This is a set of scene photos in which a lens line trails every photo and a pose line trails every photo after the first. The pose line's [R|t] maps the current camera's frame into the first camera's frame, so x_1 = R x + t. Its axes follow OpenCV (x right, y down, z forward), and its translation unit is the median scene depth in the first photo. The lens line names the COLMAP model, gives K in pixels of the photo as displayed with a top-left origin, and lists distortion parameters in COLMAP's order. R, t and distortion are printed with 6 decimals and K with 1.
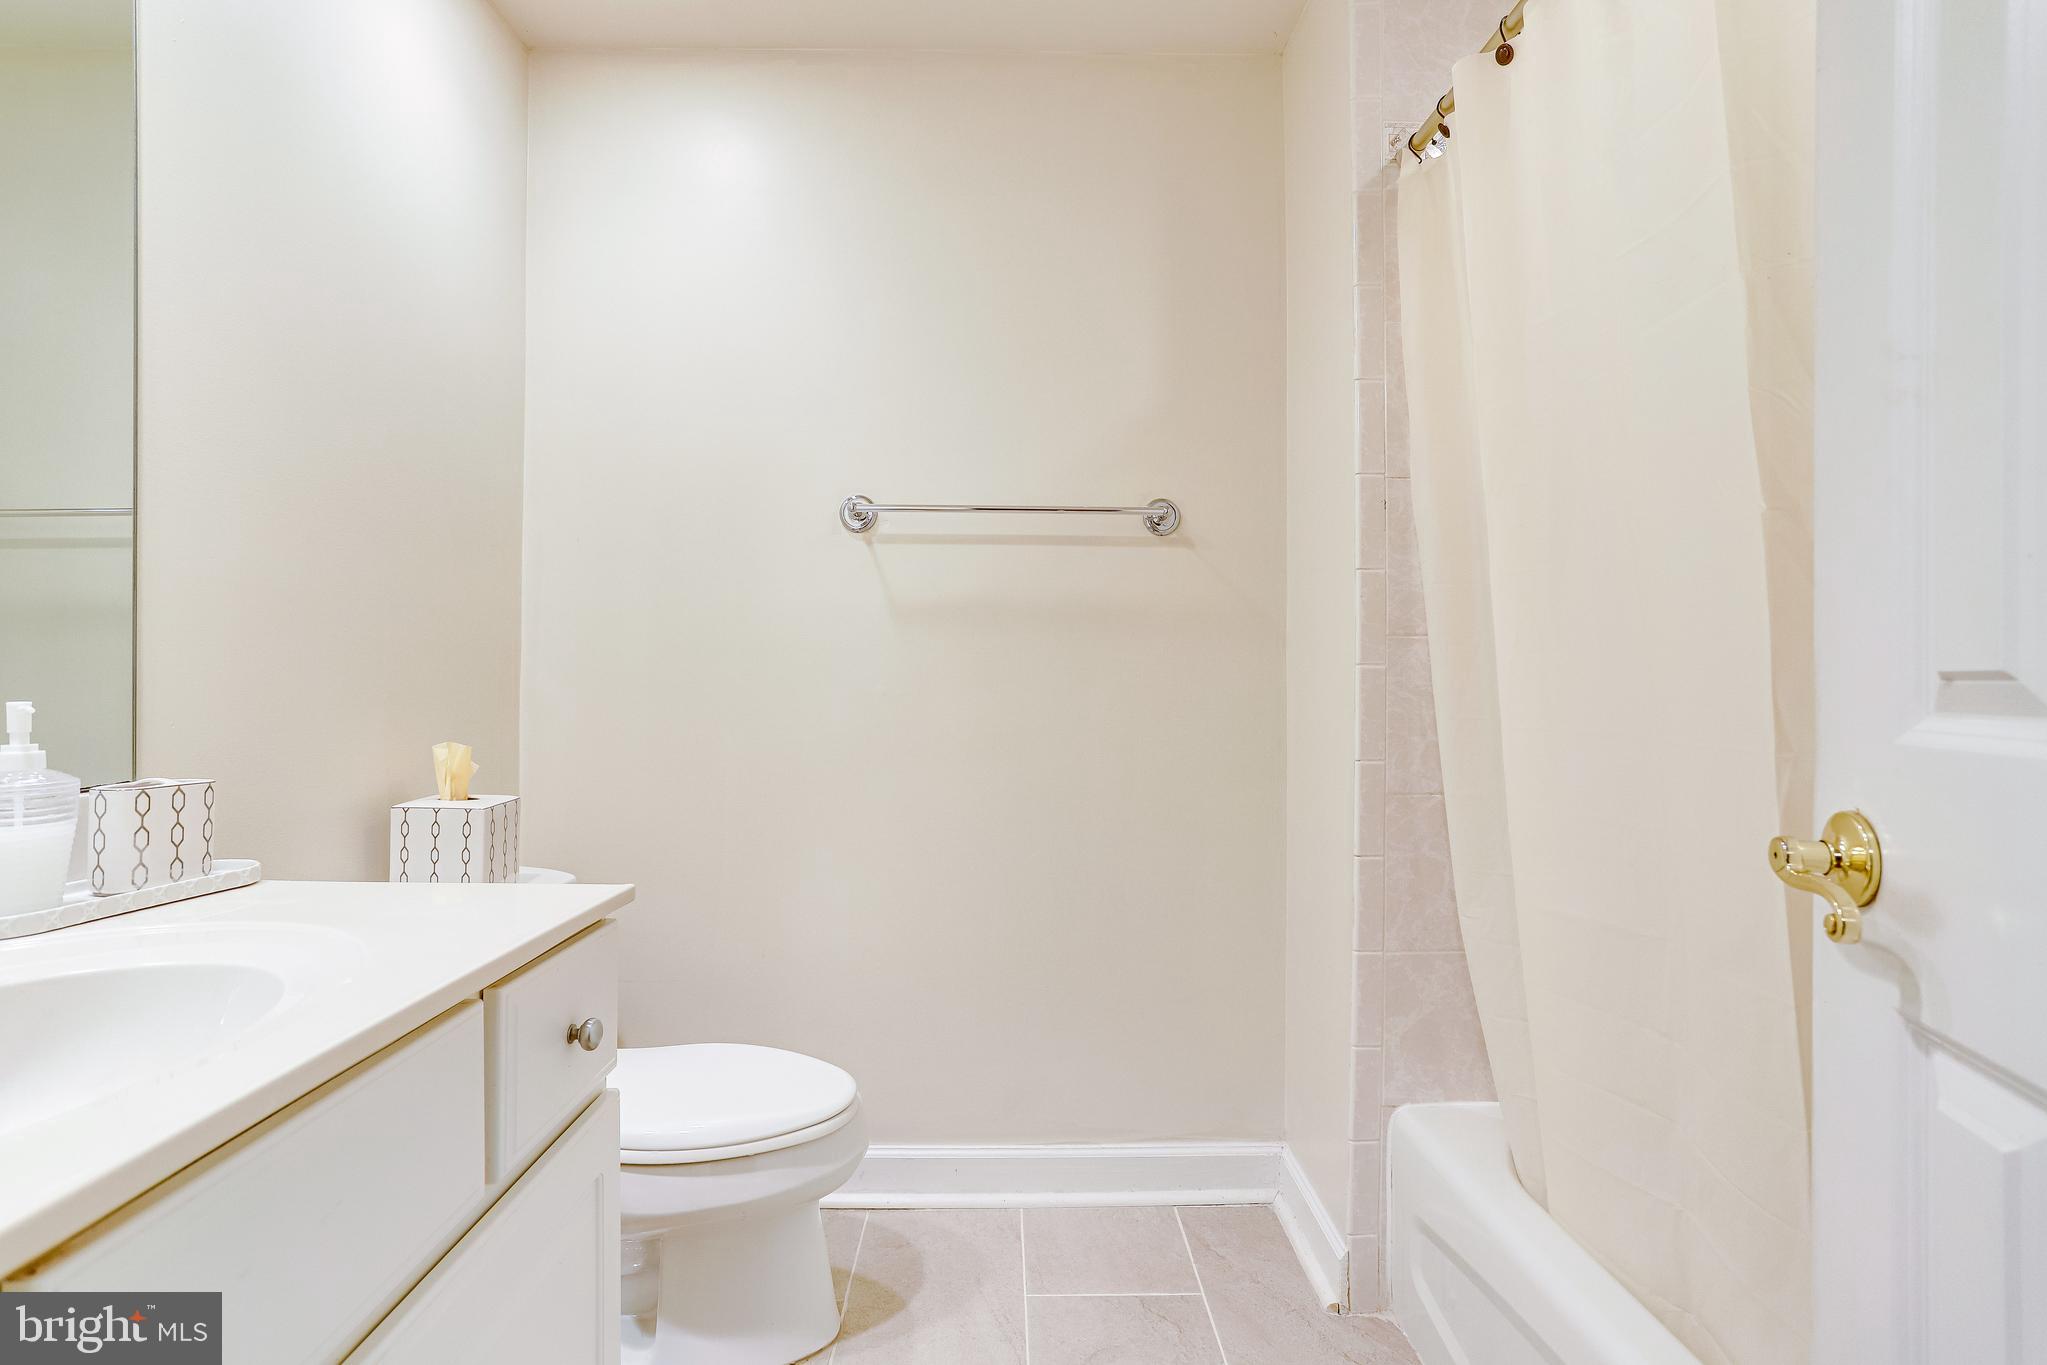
lens RADIAL K [[989.0, 0, 1019.0], [0, 989.0, 685.3], [0, 0, 1]] dist [-0.054710, 0.029889]
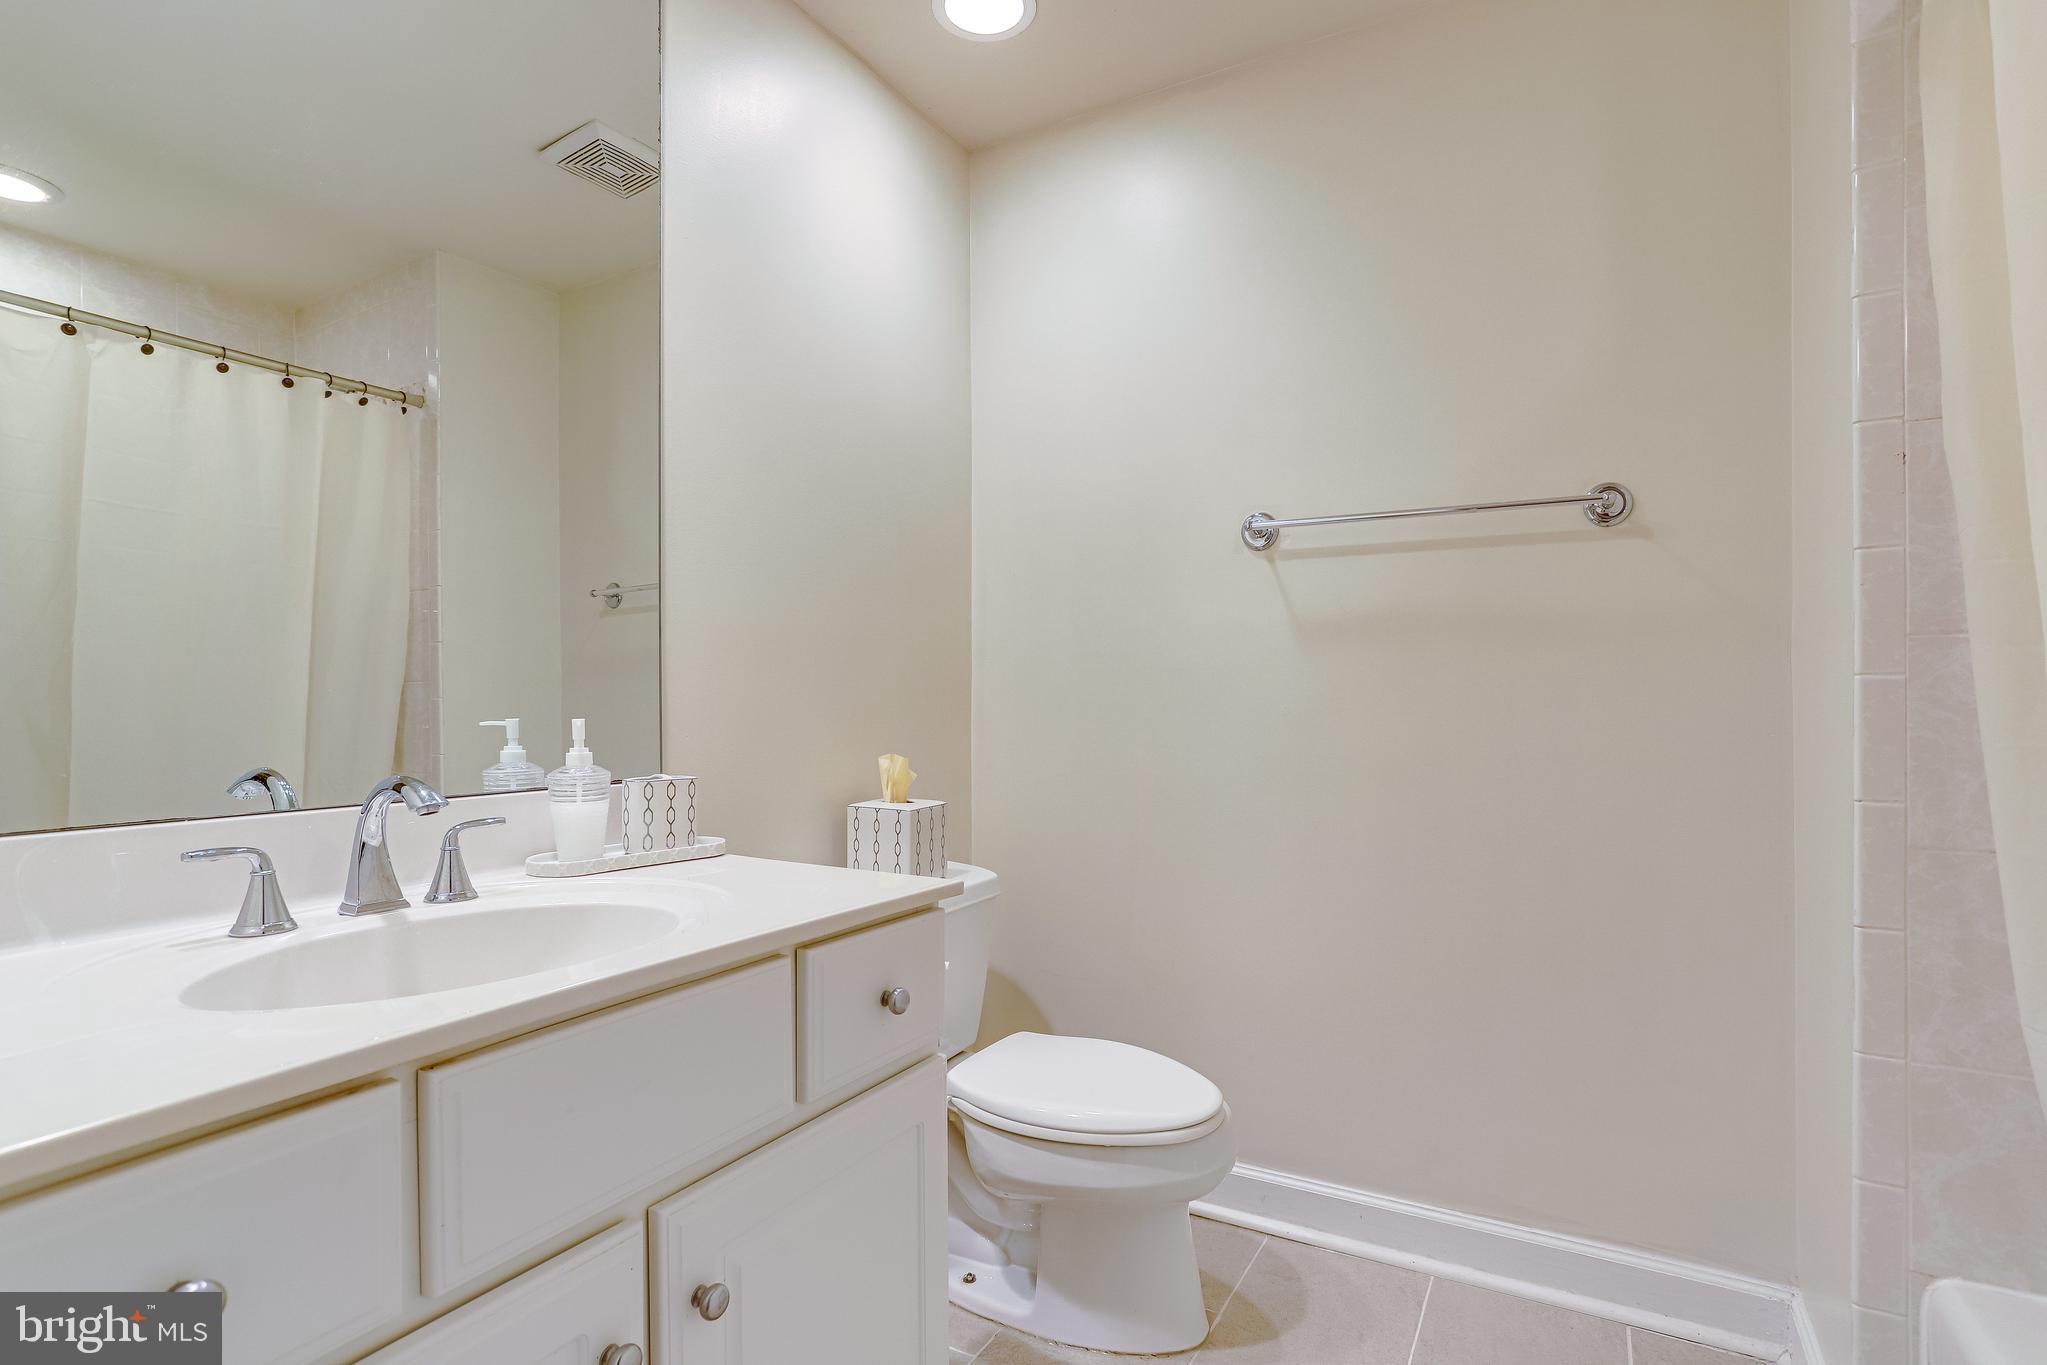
lens RADIAL K [[997.3, 0, 1014.2], [0, 997.3, 710.5], [0, 0, 1]] dist [-0.065528, 0.032861]
pose [[0.856522, -0.002608, -0.516105, 0.172650], [0.004902, 0.999983, 0.003082, 0.001412], [0.516088, -0.005170, 0.856520, 0.024336]]
